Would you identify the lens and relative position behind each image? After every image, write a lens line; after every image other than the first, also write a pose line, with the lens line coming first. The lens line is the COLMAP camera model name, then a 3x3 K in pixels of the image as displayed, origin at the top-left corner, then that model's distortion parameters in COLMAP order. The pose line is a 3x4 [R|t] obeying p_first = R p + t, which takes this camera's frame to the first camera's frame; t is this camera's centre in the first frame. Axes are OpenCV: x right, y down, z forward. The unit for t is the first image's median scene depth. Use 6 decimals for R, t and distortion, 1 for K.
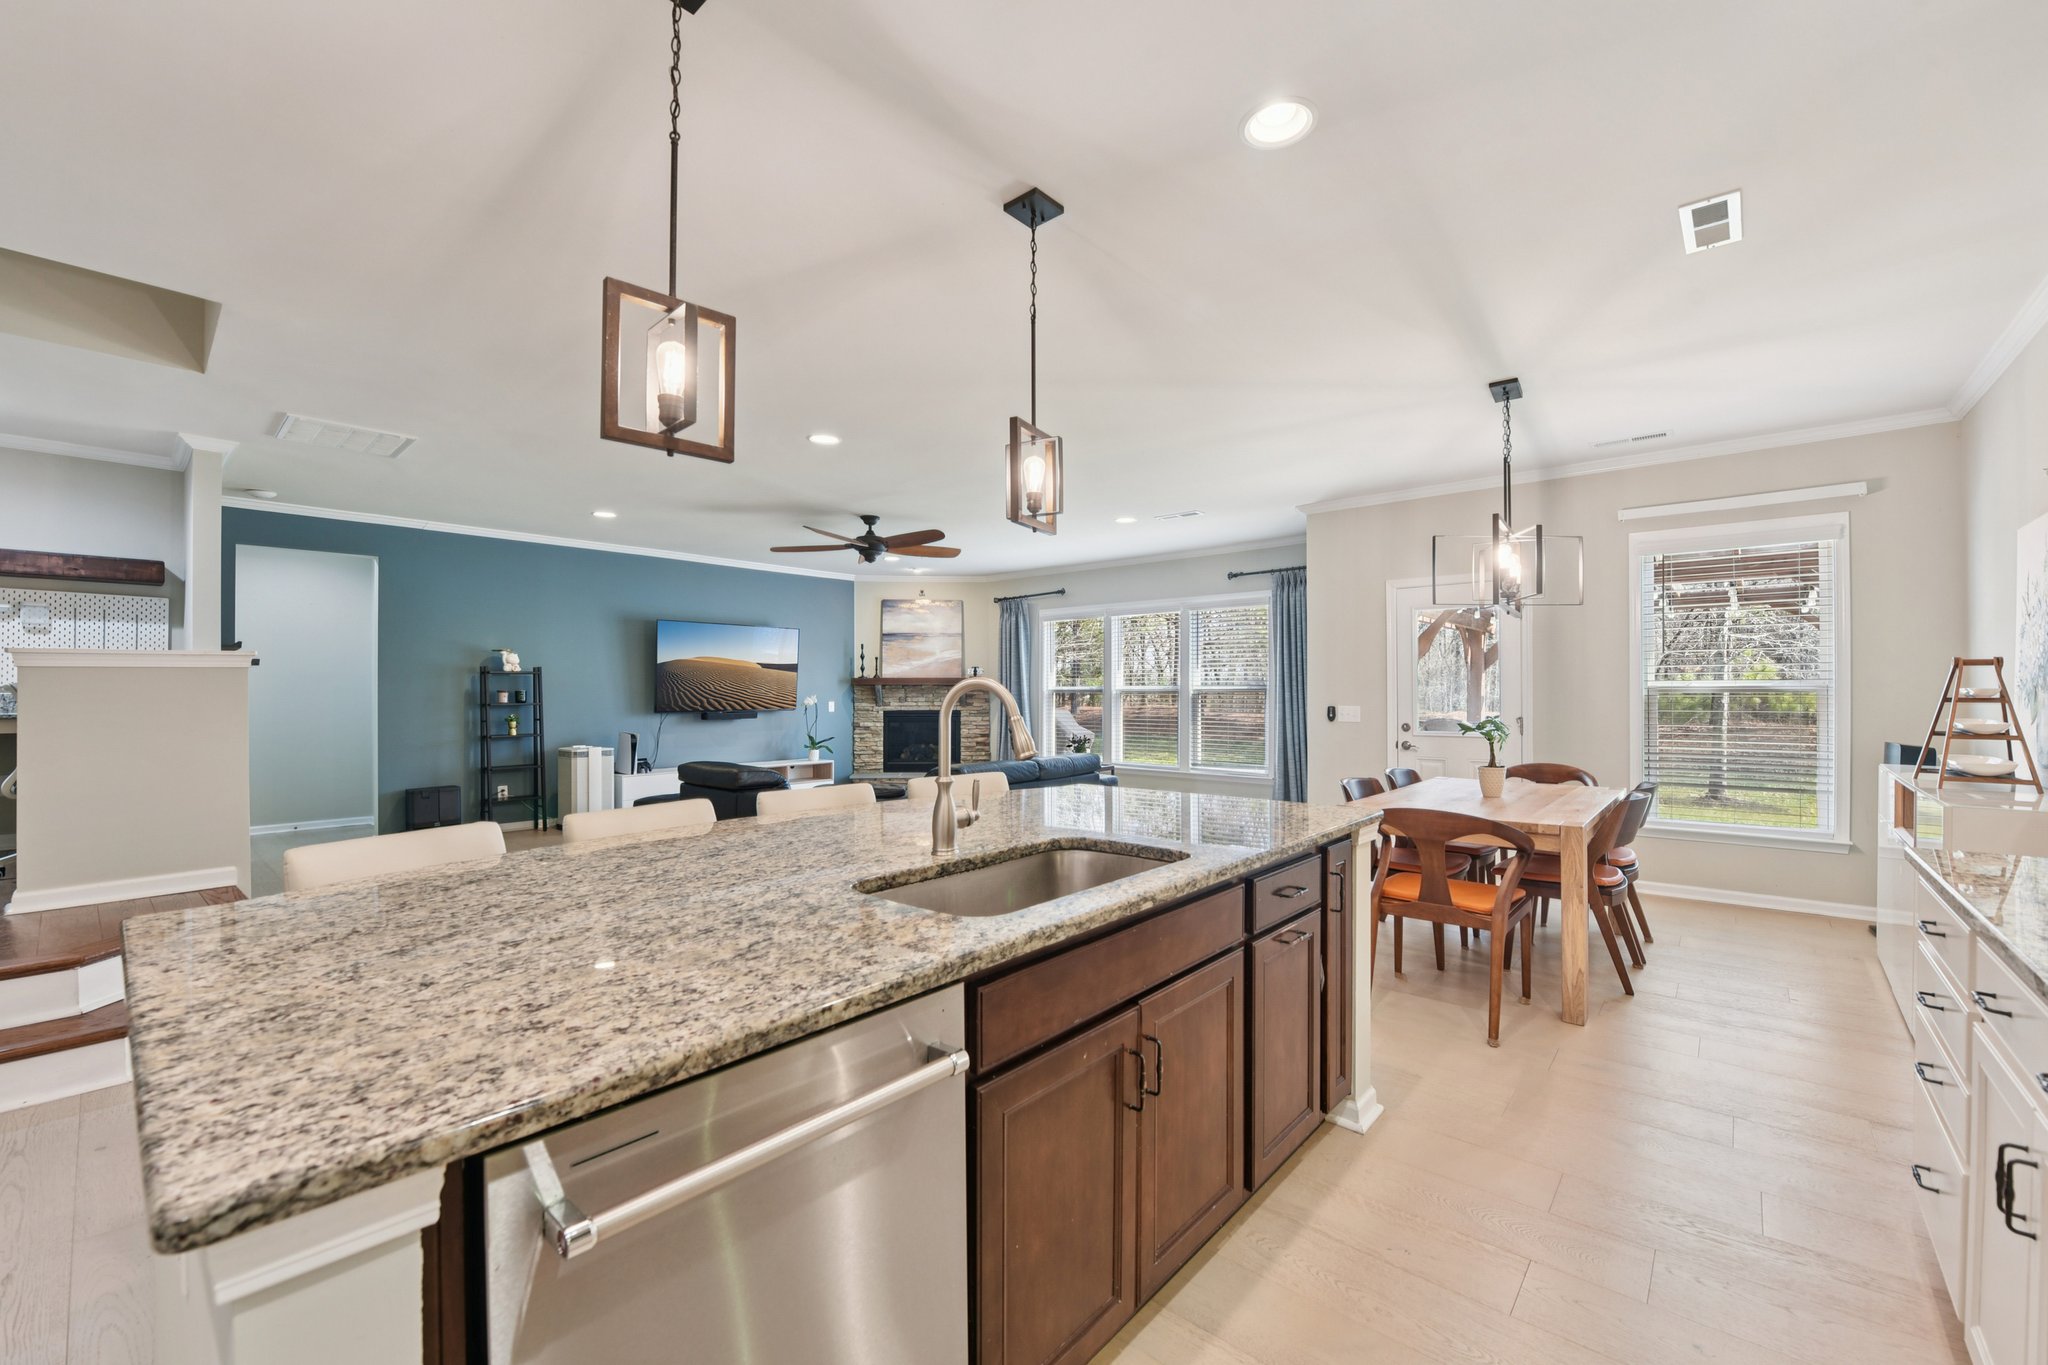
lens RADIAL K [[849.0, 0, 1024.0], [0, 849.0, 682.5], [0, 0, 1]] dist [-0.001175, -0.000106]
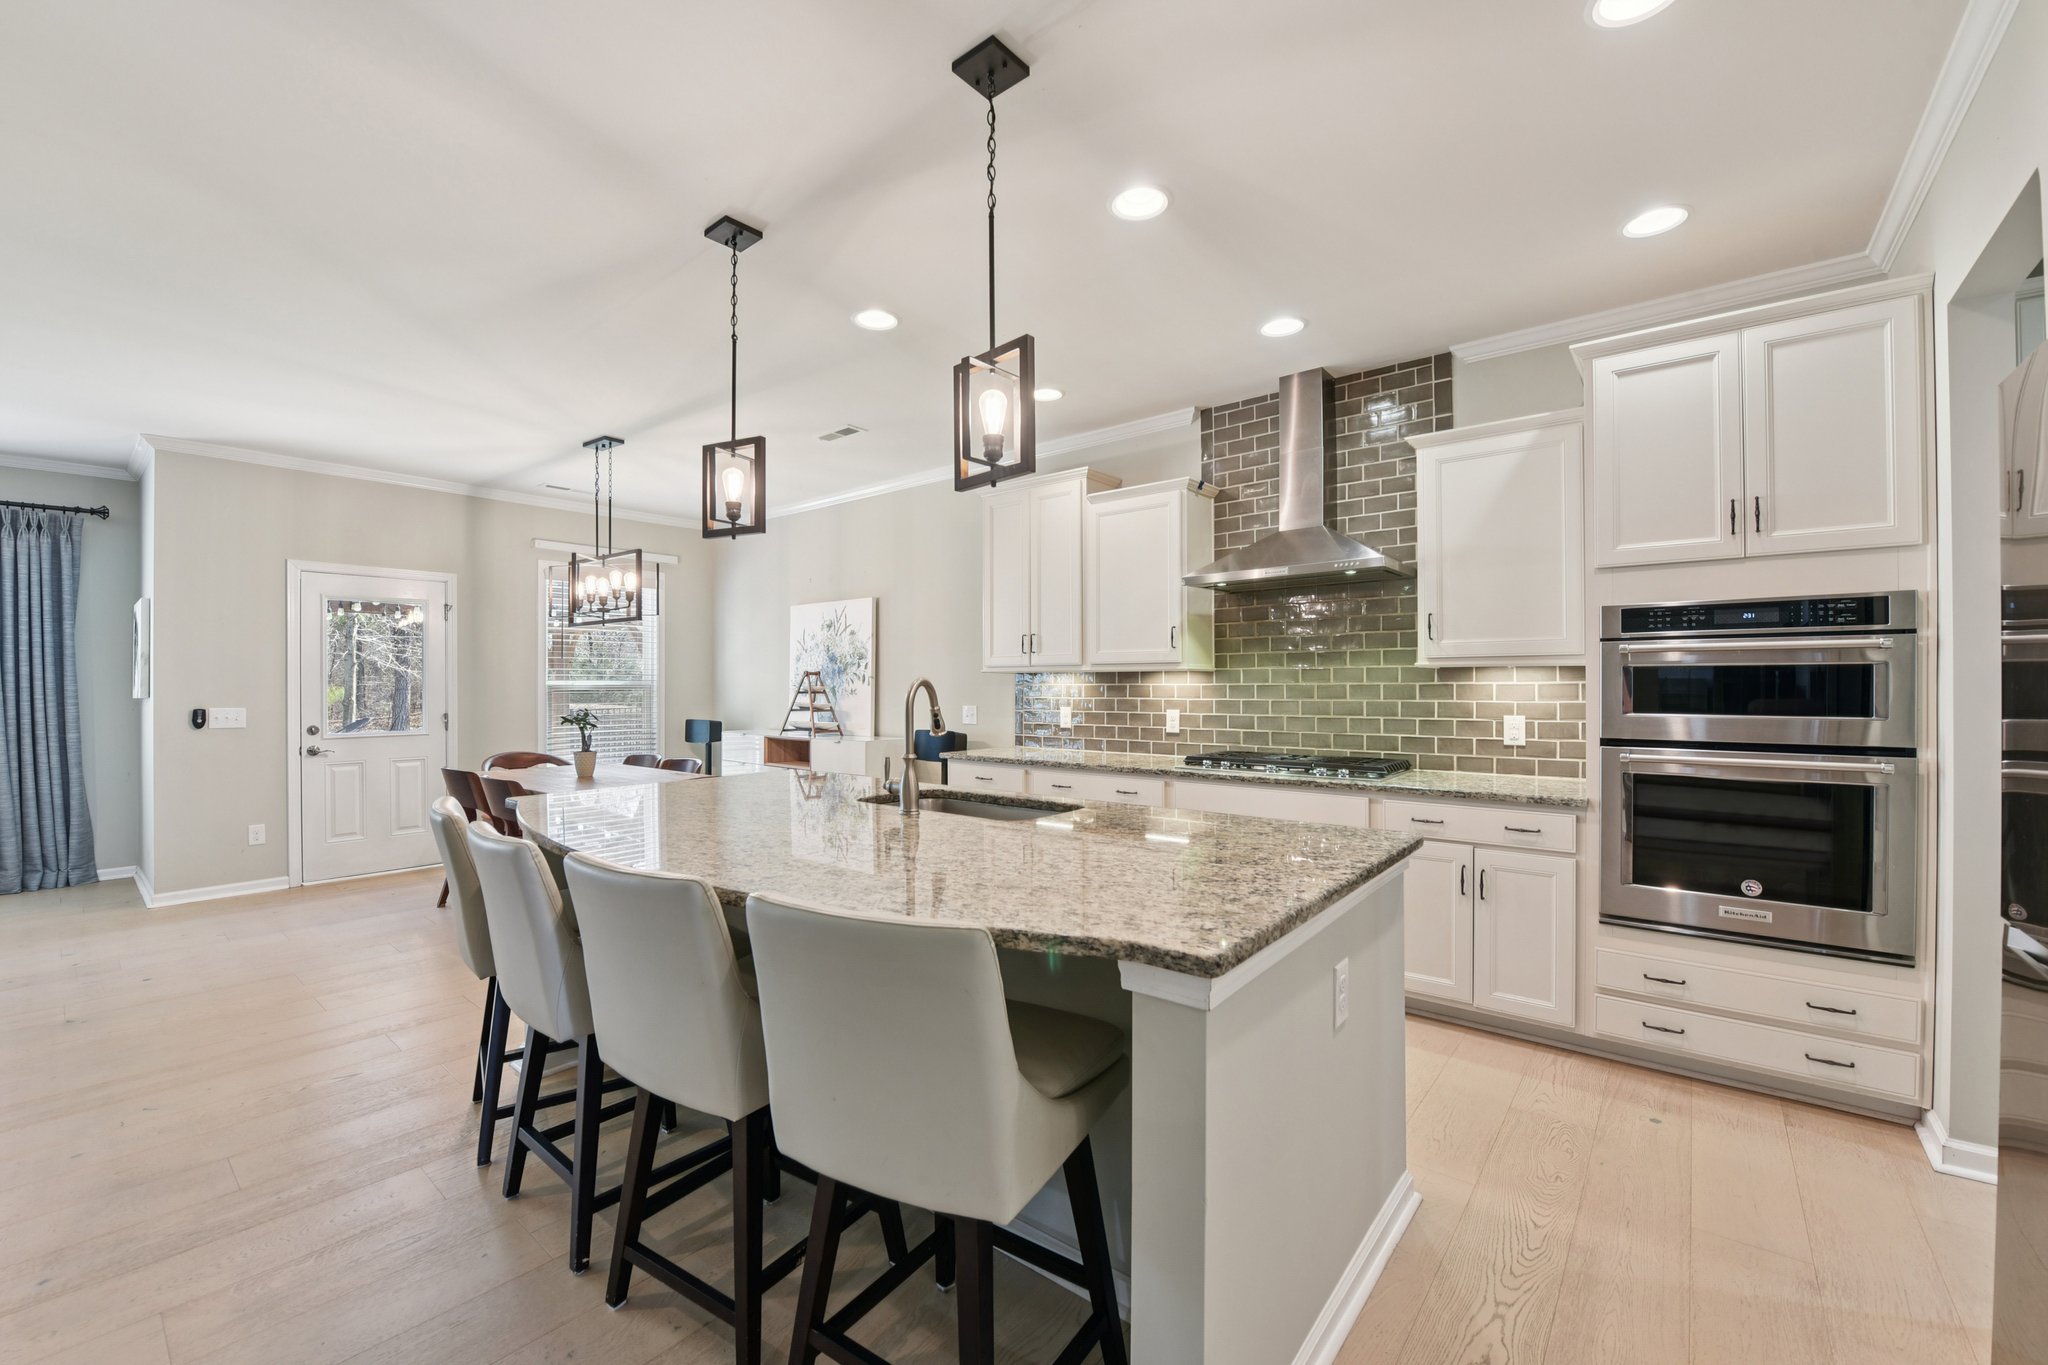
lens RADIAL K [[849.0, 0, 1024.0], [0, 849.0, 682.5], [0, 0, 1]] dist [-0.001175, -0.000106]
pose [[-0.038117, 0.003997, 0.999265, -1.038752], [-0.016103, 0.999860, -0.004613, -0.010483], [-0.999144, -0.016267, -0.038047, 0.687426]]
